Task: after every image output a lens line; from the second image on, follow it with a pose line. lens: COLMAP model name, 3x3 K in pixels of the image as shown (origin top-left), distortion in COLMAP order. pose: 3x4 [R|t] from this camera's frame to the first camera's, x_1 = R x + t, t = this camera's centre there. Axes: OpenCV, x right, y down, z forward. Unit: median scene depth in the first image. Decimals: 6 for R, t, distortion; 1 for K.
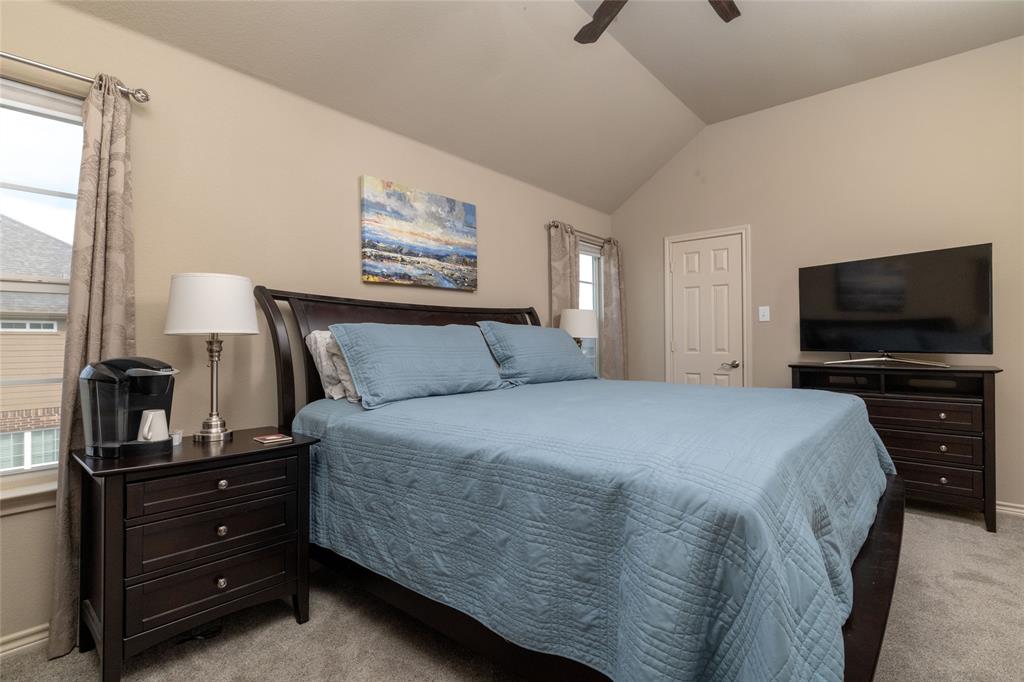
lens RADIAL K [[506.6, 0, 512.3], [0, 506.6, 336.9], [0, 0, 1]] dist [0.000395, -0.000004]
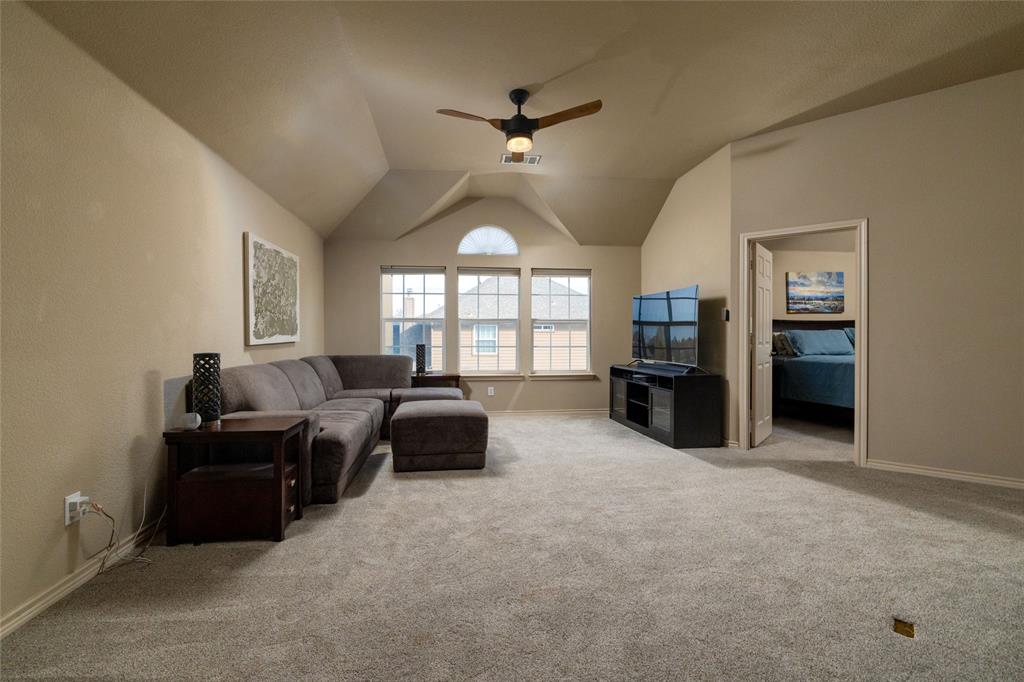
lens RADIAL K [[439.8, 0, 497.1], [0, 439.8, 340.4], [0, 0, 1]] dist [-0.001911, -0.000080]
pose [[0.737065, 0.004808, -0.675804, 0.115121], [0.009616, 0.999799, 0.017600, -0.021564], [0.675753, -0.019471, 0.736871, -1.494016]]
